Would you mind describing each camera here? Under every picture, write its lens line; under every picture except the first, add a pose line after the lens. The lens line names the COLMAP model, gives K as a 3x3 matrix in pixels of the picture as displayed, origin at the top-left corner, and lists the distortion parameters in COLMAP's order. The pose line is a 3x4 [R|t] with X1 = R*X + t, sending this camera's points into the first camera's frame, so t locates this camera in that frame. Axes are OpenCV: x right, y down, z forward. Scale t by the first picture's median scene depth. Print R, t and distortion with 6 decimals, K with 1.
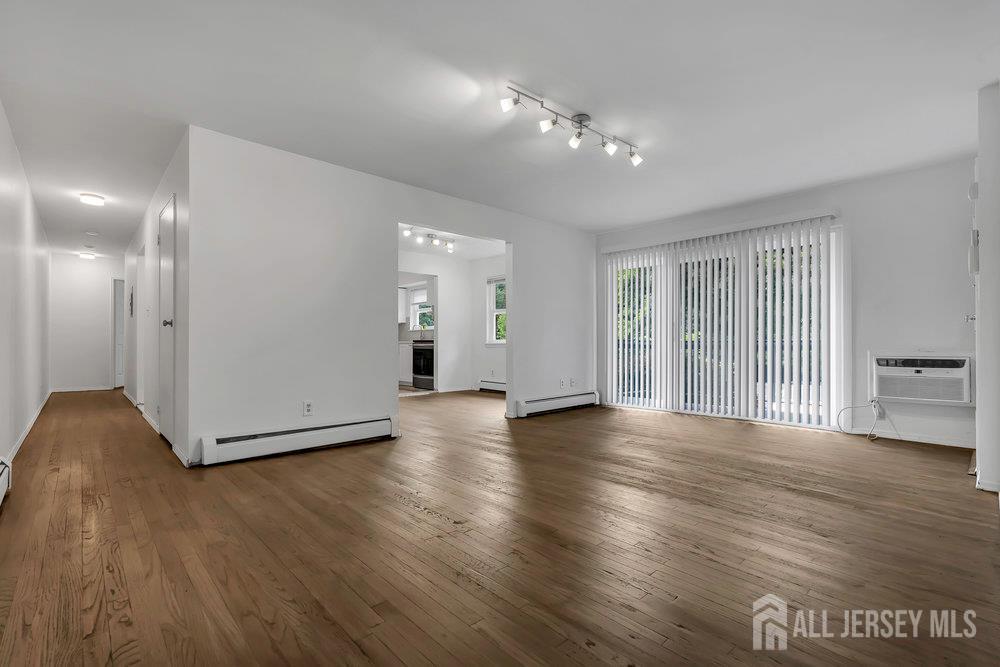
lens RADIAL K [[452.8, 0, 499.8], [0, 452.8, 344.9], [0, 0, 1]] dist [-0.001215, -0.000203]
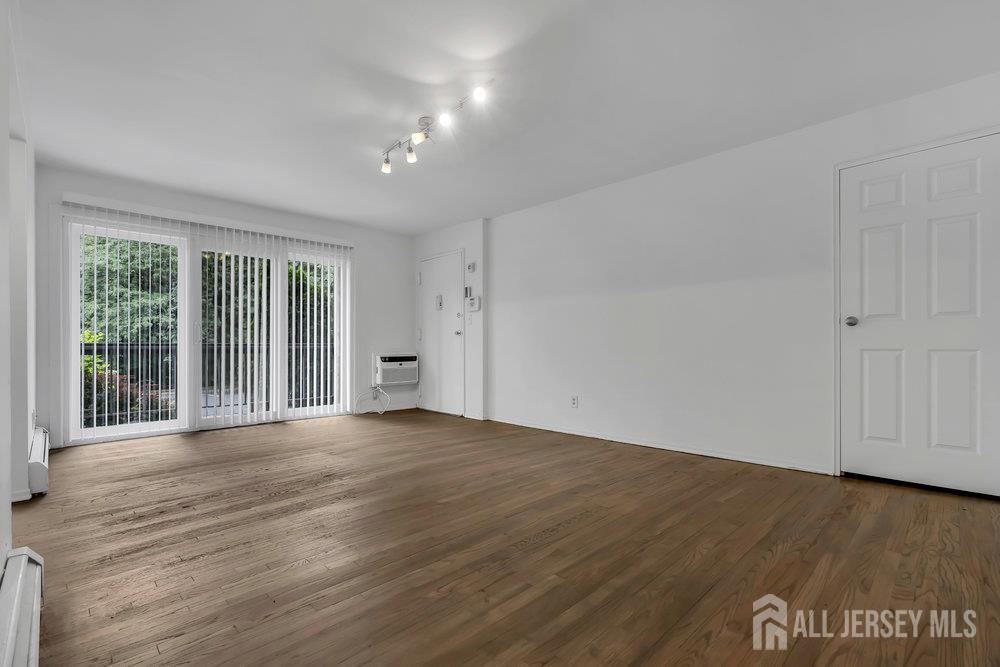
lens RADIAL K [[452.8, 0, 499.8], [0, 452.8, 344.9], [0, 0, 1]] dist [-0.001215, -0.000203]
pose [[-0.029787, 0.002559, 0.999553, -0.651246], [0.000168, 0.999997, -0.002555, -0.004503], [-0.999556, 0.000092, -0.029787, 0.684366]]
